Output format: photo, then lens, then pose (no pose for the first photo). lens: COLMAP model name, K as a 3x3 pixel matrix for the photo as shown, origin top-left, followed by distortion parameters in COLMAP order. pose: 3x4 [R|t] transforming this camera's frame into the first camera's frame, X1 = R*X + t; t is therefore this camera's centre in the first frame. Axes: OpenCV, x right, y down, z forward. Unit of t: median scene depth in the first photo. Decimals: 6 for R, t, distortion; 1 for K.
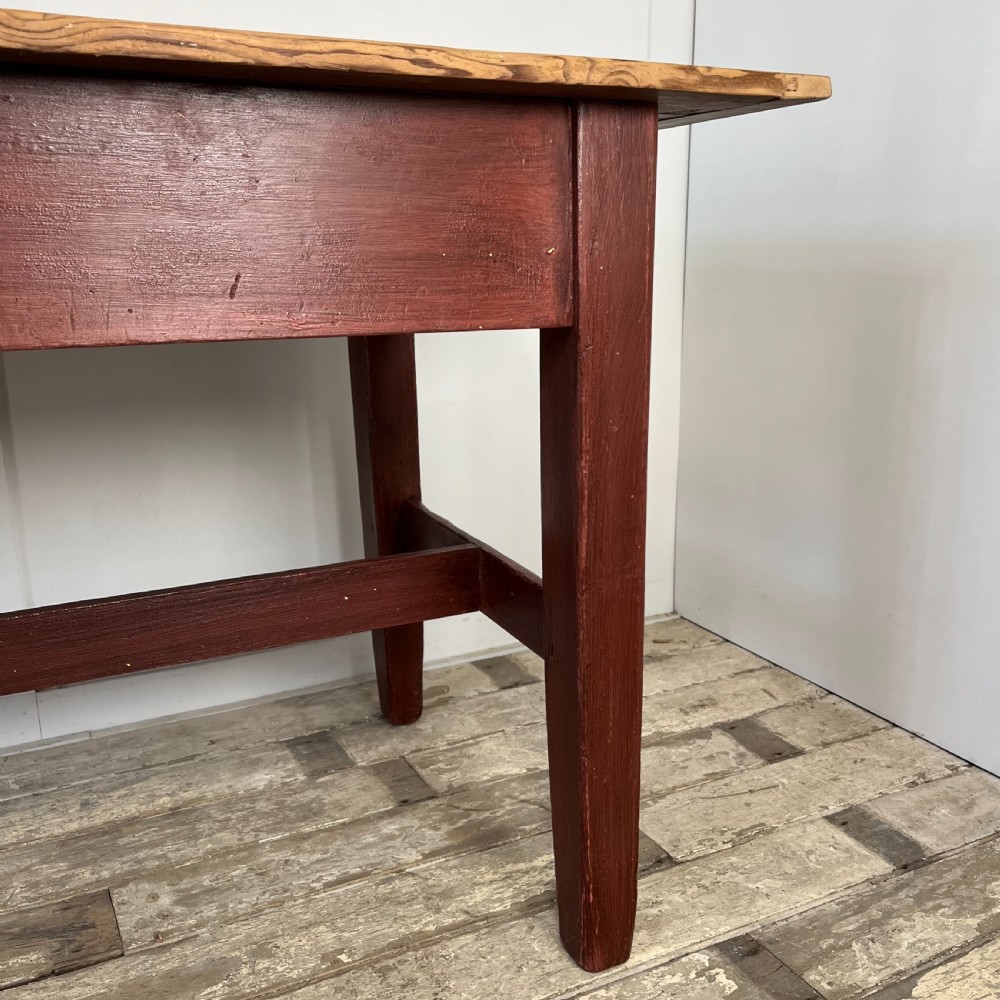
lens RADIAL K [[1046.3, 0, 501.8], [0, 1046.3, 521.0], [0, 0, 1]] dist [0.015611, -0.003780]
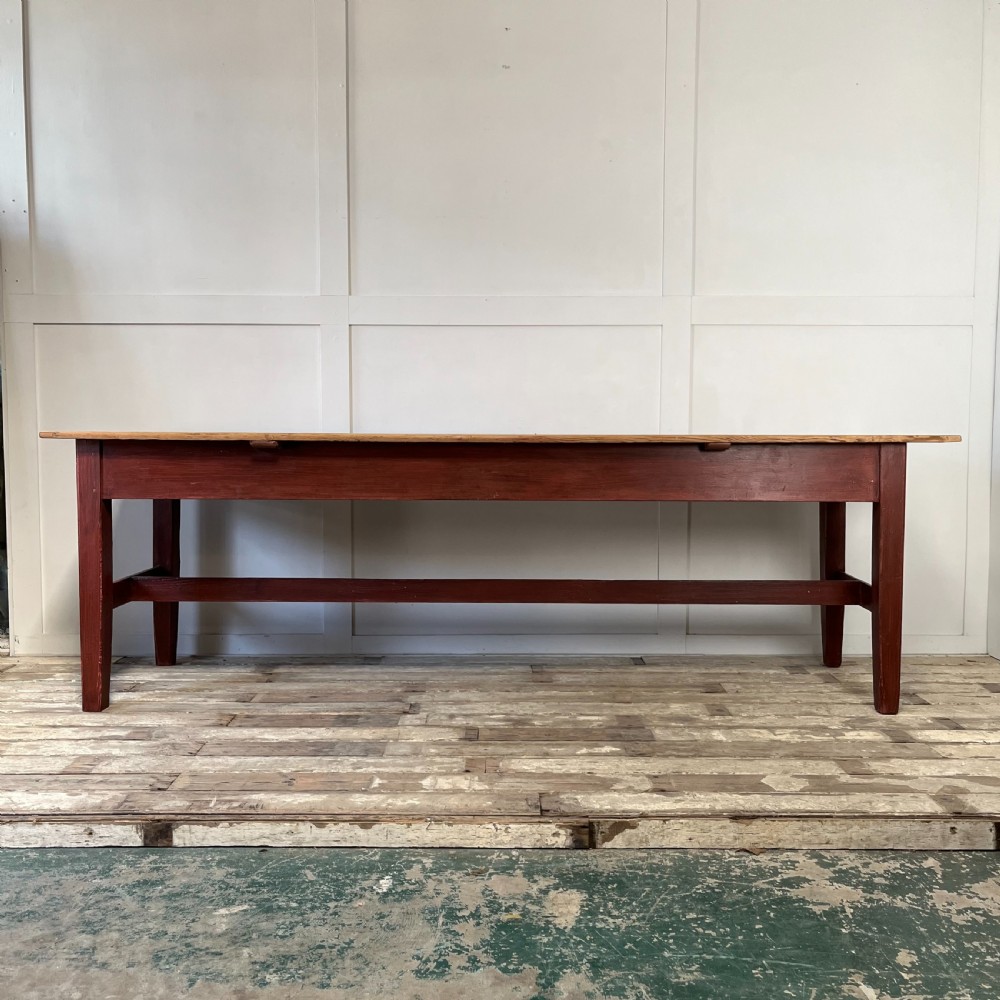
lens RADIAL K [[1033.5, 0, 500.0], [0, 1033.5, 500.0], [0, 0, 1]] dist [0.006352, 0.037559]
pose [[0.887418, 0.041042, -0.459136, 0.366160], [-0.125677, 0.979837, -0.155323, 0.347799], [0.443503, 0.195539, 0.874682, -1.788113]]
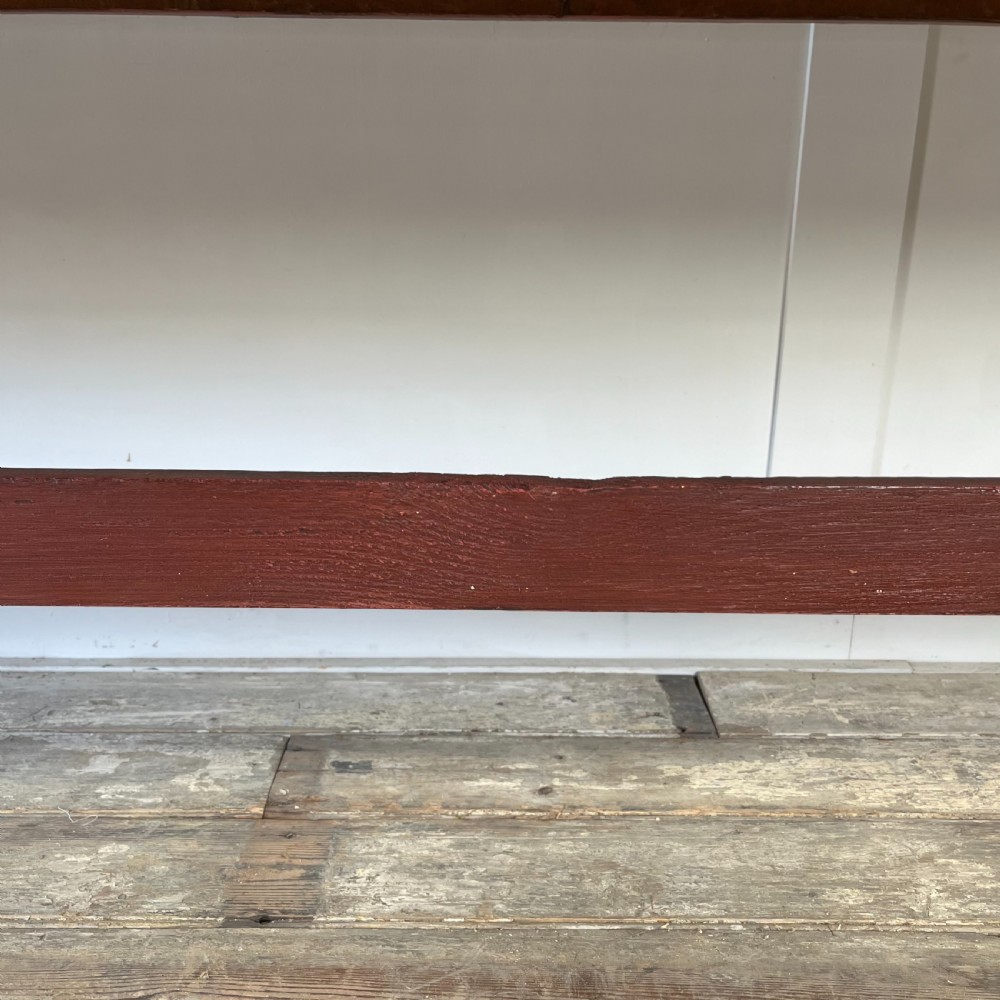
lens RADIAL K [[1046.3, 0, 501.8], [0, 1046.3, 521.0], [0, 0, 1]] dist [0.015611, -0.003780]
pose [[0.887734, 0.165644, -0.429523, -0.423925], [-0.132350, 0.985465, 0.106502, 0.076171], [0.440921, -0.037698, 0.896754, 0.263997]]
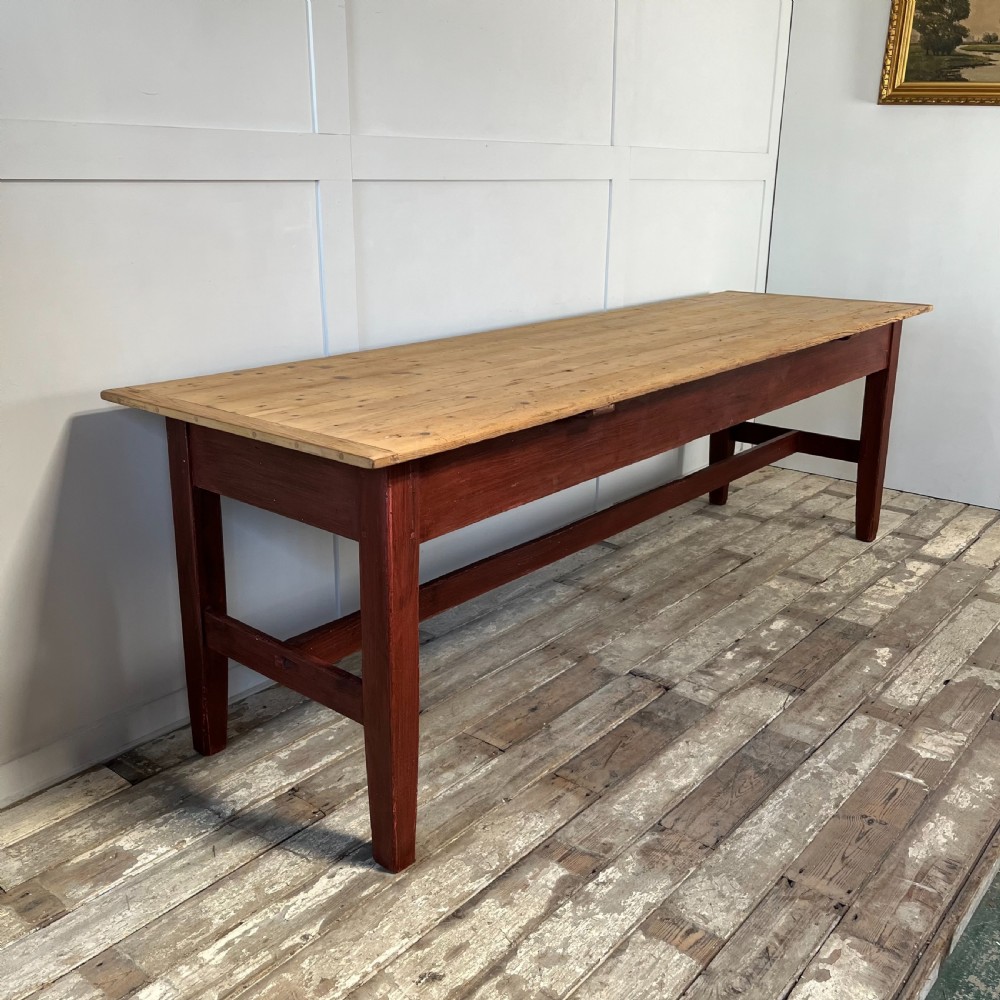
lens RADIAL K [[1018.3, 0, 498.1], [0, 1018.3, 502.8], [0, 0, 1]] dist [0.038316, -0.037585]
pose [[0.919595, -0.106088, 0.378273, -1.959041], [0.083942, 0.993673, 0.074613, -0.060946], [-0.383796, -0.036860, 0.922682, -1.424798]]
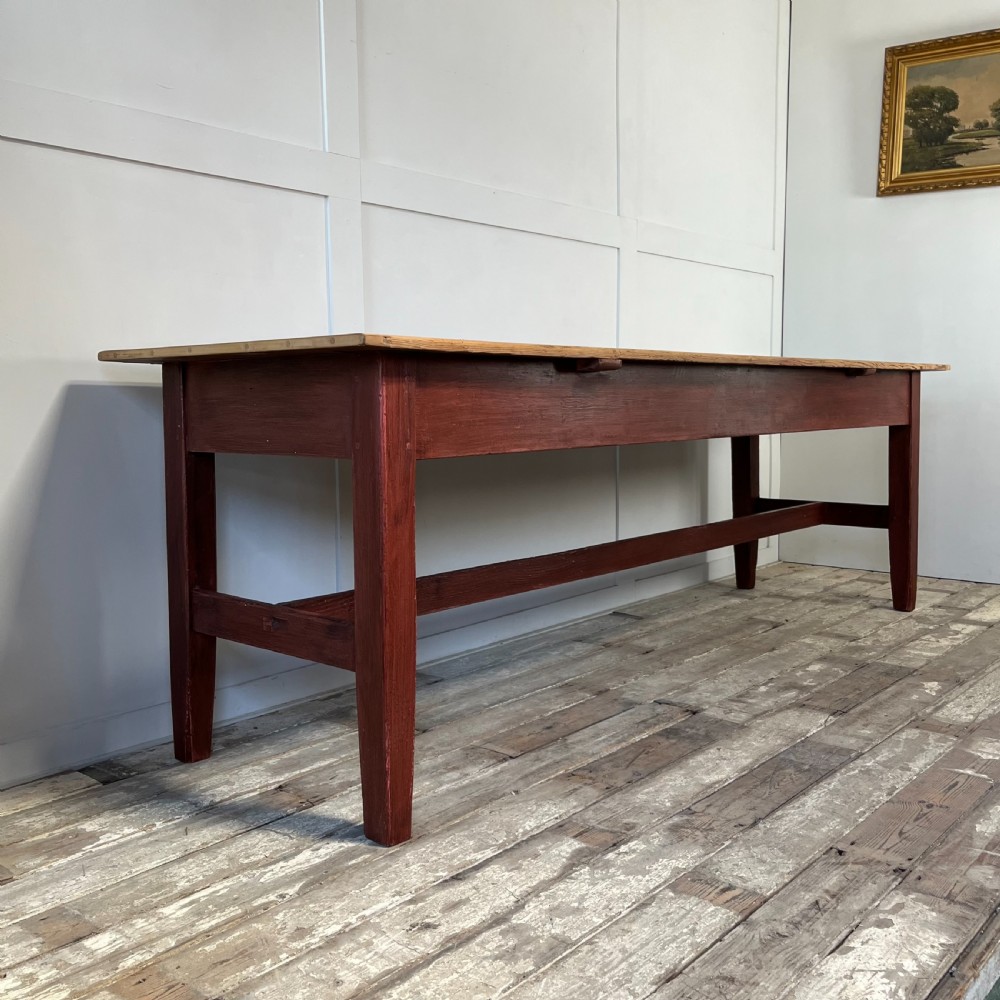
lens RADIAL K [[1035.1, 0, 500.0], [0, 1035.1, 500.0], [0, 0, 1]] dist [0.037381, -0.033021]
pose [[0.927841, -0.037886, 0.371048, -1.935570], [0.095937, 0.985597, -0.139267, 0.336858], [-0.360427, 0.164815, 0.918111, -1.361524]]
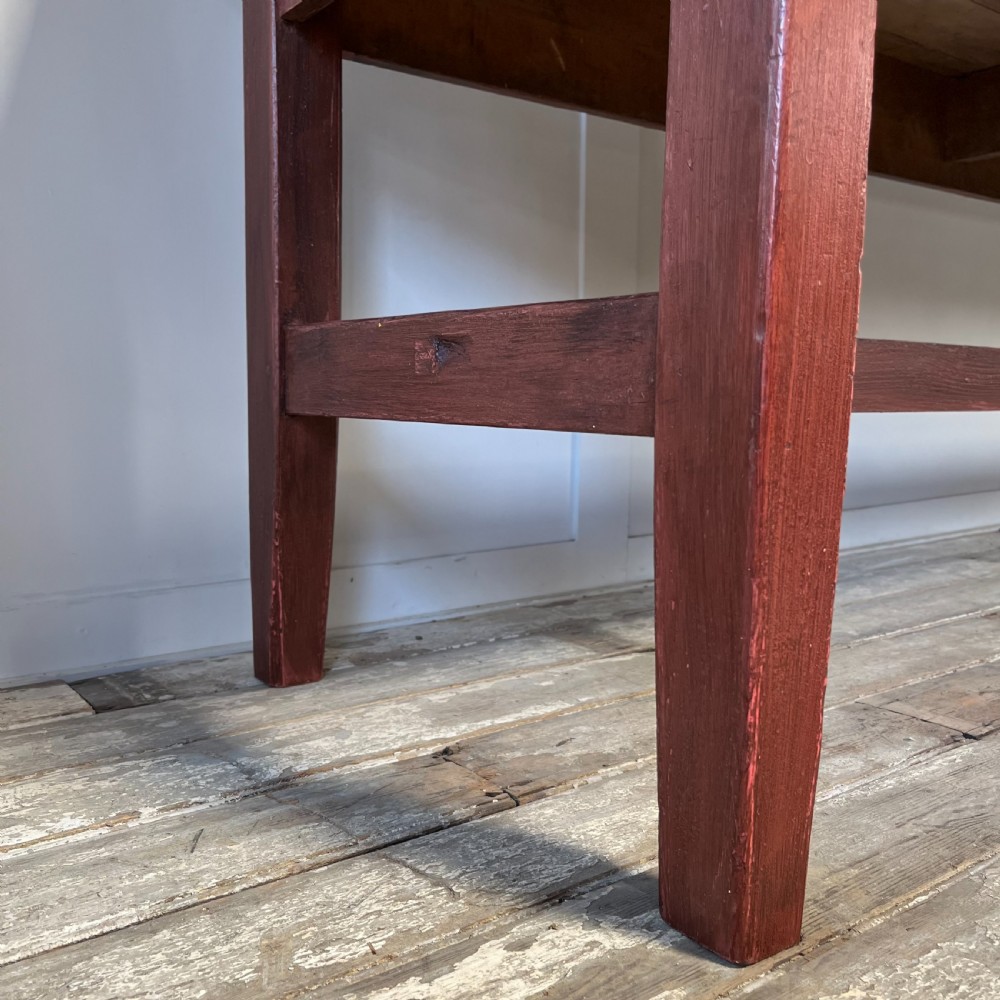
lens RADIAL K [[1021.2, 0, 500.5], [0, 1021.2, 524.0], [0, 0, 1]] dist [0.044248, -0.054086]
pose [[0.985573, -0.008038, 0.169060, -1.757550], [0.027383, 0.993284, -0.112411, 0.439556], [-0.167021, 0.115419, 0.979174, -0.430222]]
